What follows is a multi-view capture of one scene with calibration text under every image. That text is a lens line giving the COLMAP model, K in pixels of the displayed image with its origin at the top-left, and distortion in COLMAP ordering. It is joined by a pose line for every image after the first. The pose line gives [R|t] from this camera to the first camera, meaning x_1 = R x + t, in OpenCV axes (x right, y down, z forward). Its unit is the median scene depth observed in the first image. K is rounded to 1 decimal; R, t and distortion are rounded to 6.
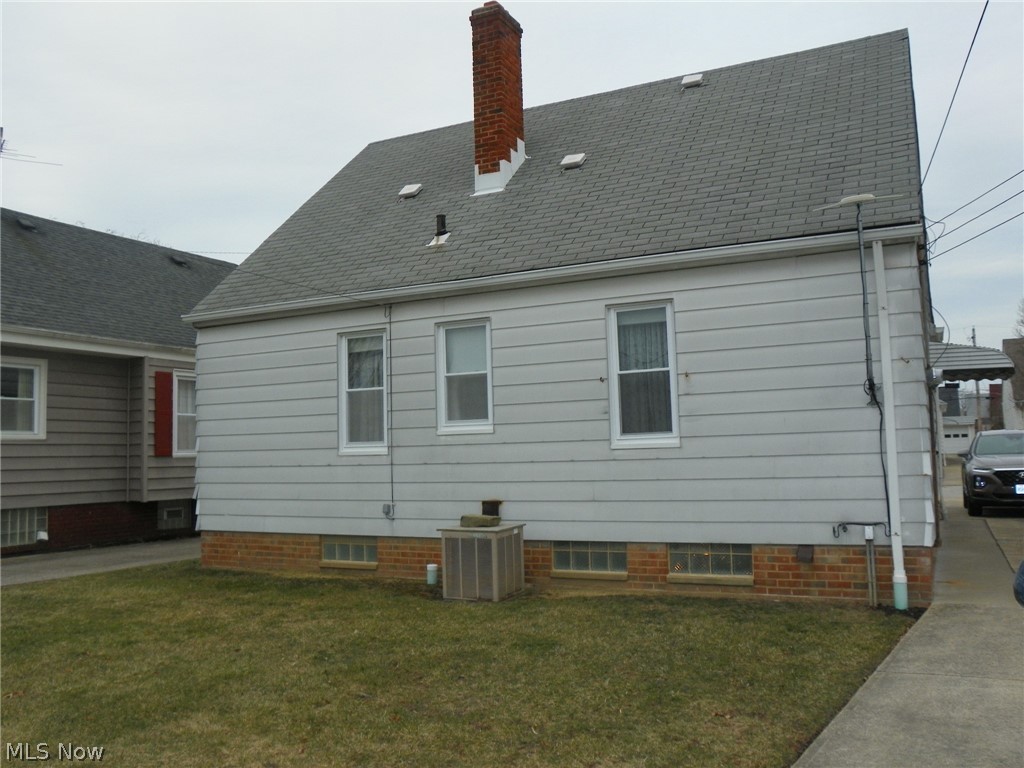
lens RADIAL K [[881.5, 0, 512.0], [0, 881.5, 384.0], [0, 0, 1]] dist [-0.124176, 0.005397]
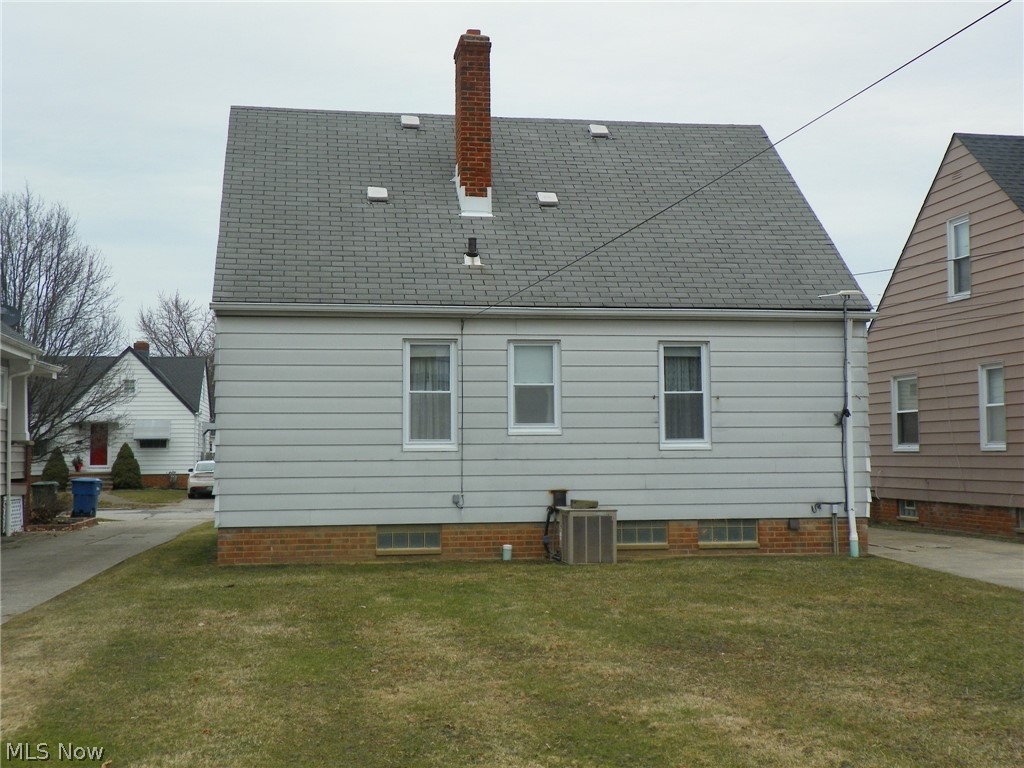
lens RADIAL K [[1282.8, 0, 512.0], [0, 1282.8, 384.0], [0, 0, 1]] dist [0.008841, -0.007841]
pose [[0.804626, 0.053607, 0.591357, -1.100107], [-0.059031, 0.998204, -0.010167, 0.006863], [-0.590840, -0.026728, 0.806346, -0.384583]]
